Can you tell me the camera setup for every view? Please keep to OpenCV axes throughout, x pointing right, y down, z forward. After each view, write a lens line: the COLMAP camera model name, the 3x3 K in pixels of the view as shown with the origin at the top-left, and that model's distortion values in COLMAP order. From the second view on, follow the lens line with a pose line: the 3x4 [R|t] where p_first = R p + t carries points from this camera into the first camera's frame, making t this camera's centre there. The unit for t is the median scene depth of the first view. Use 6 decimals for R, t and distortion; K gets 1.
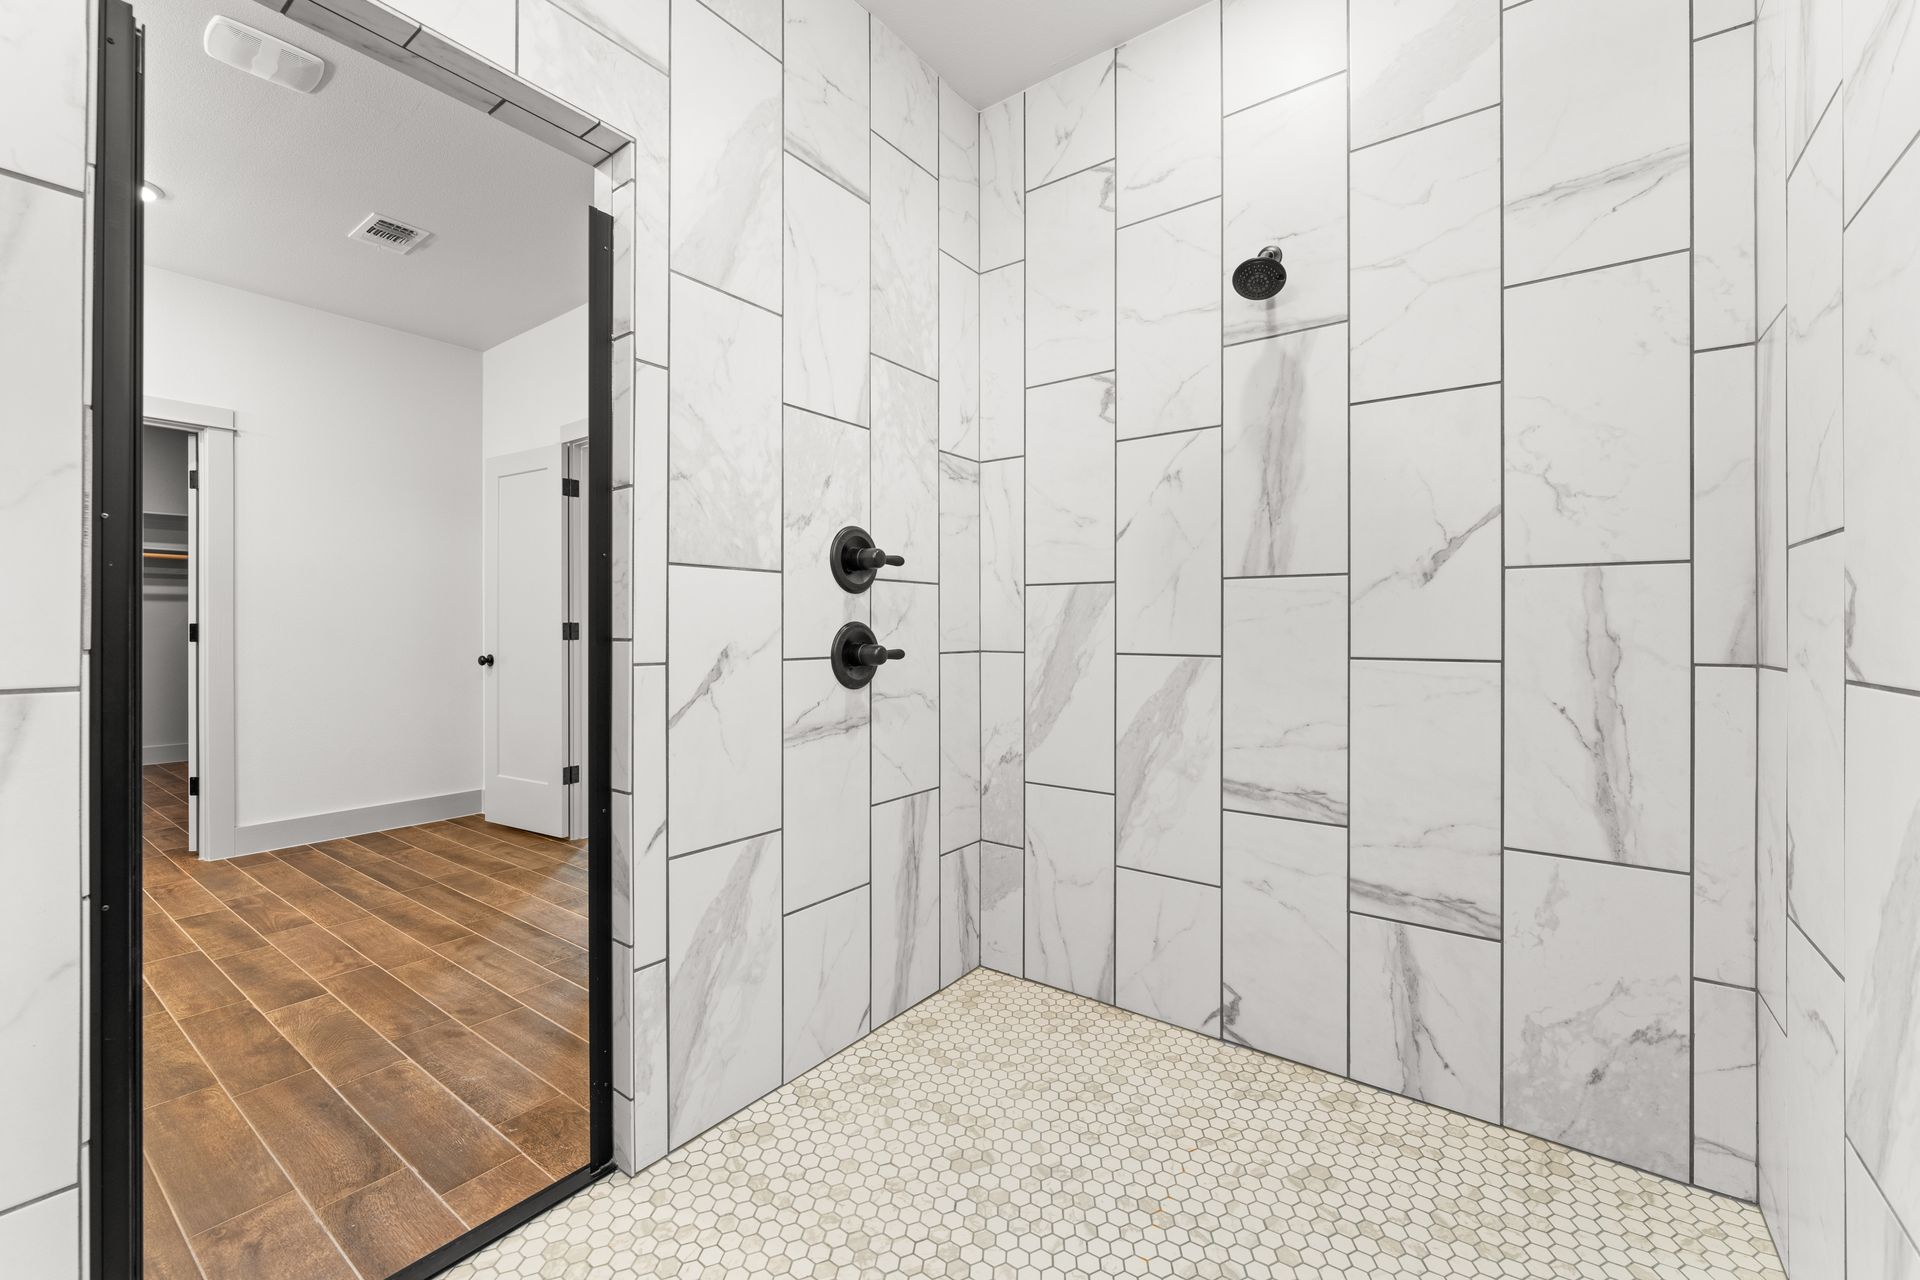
lens RADIAL K [[777.5, 0, 957.9], [0, 777.5, 622.1], [0, 0, 1]] dist [-0.005652, 0.001456]
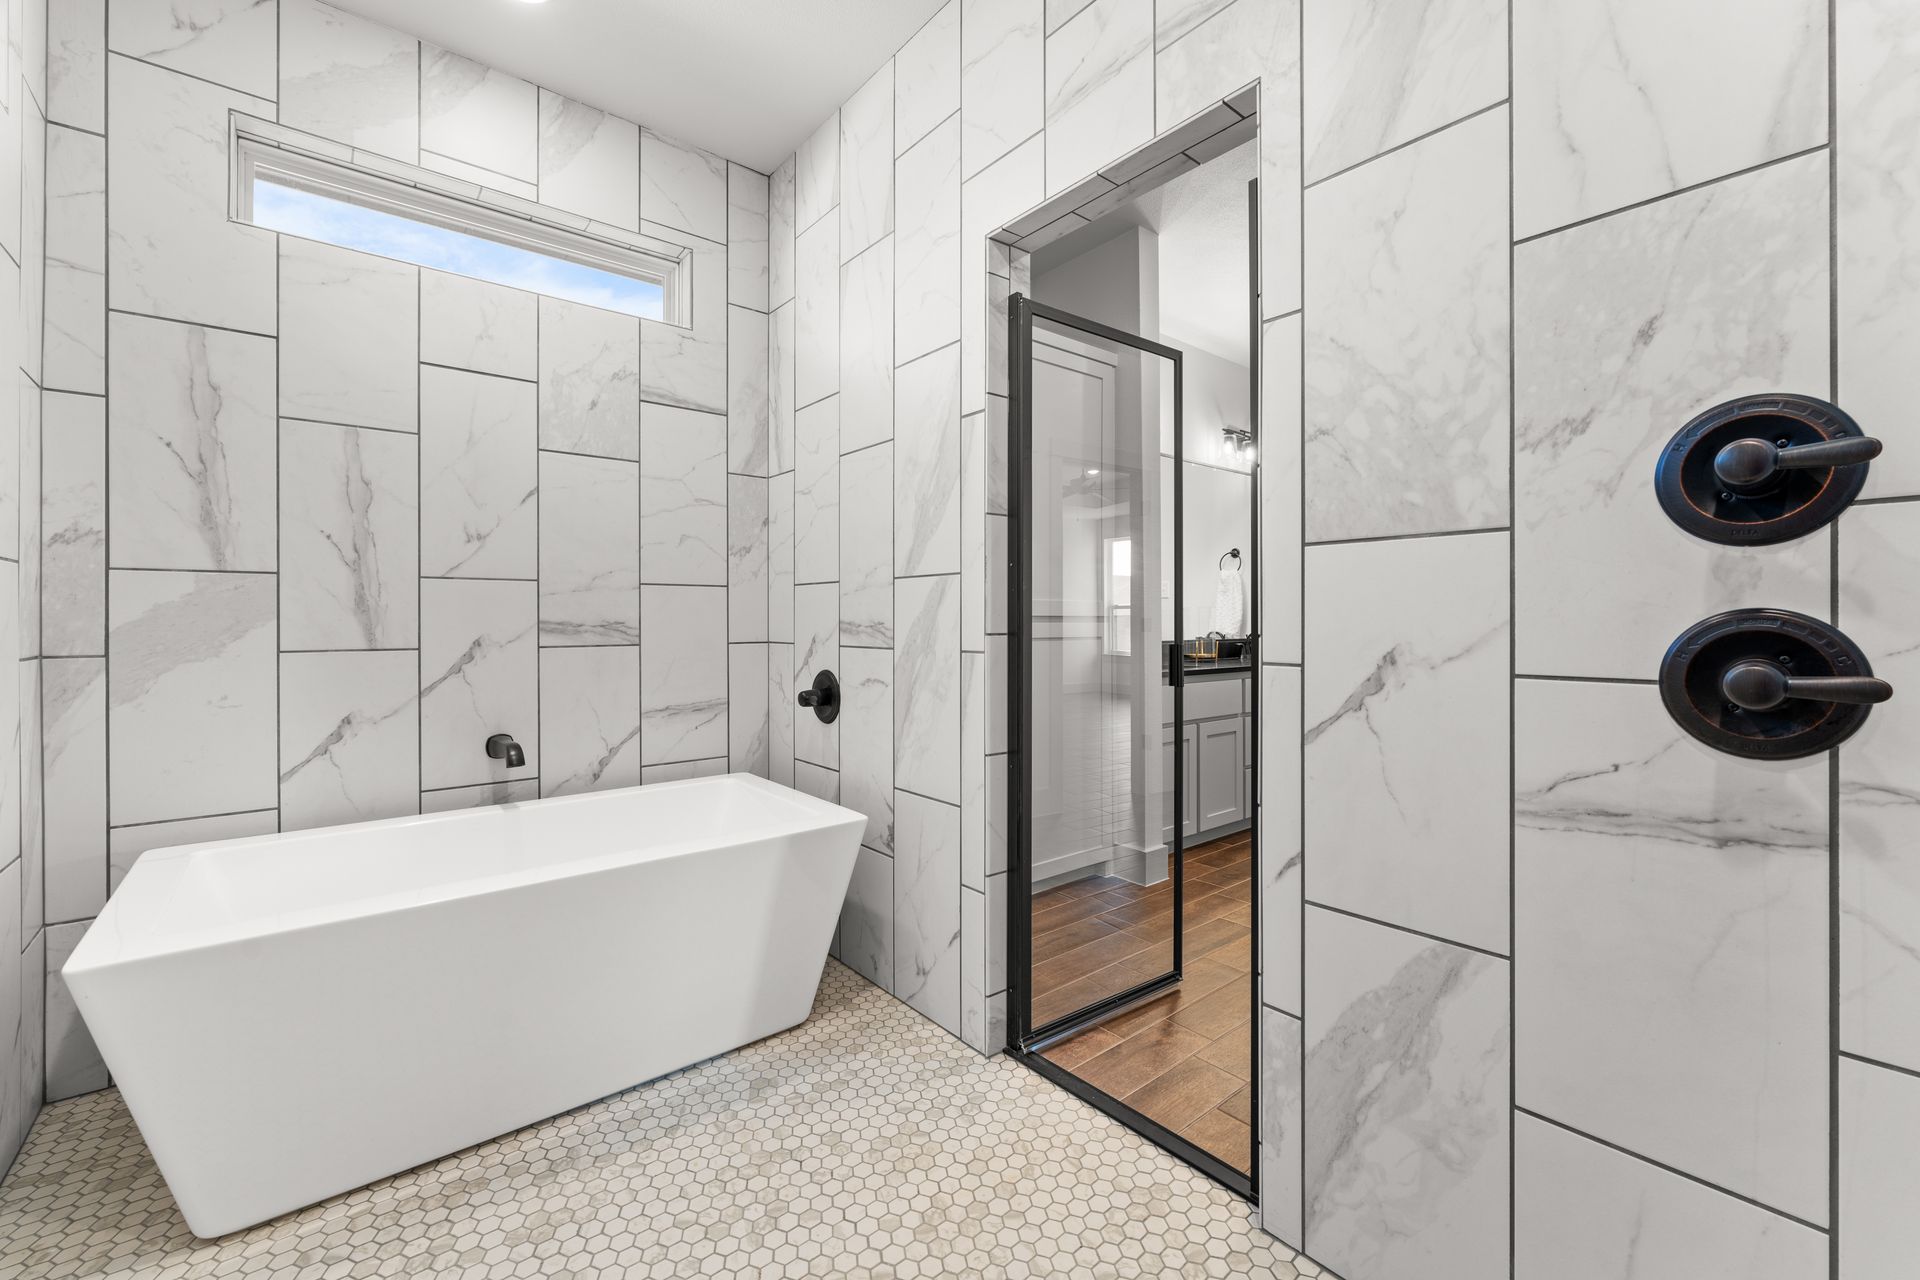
lens RADIAL K [[777.5, 0, 952.7], [0, 777.5, 630.3], [0, 0, 1]] dist [-0.005652, 0.001456]
pose [[-0.239705, 0.004519, -0.970835, 0.469205], [0.003014, 0.999988, 0.003910, 0.010316], [0.970841, -0.001988, -0.239715, 0.751731]]
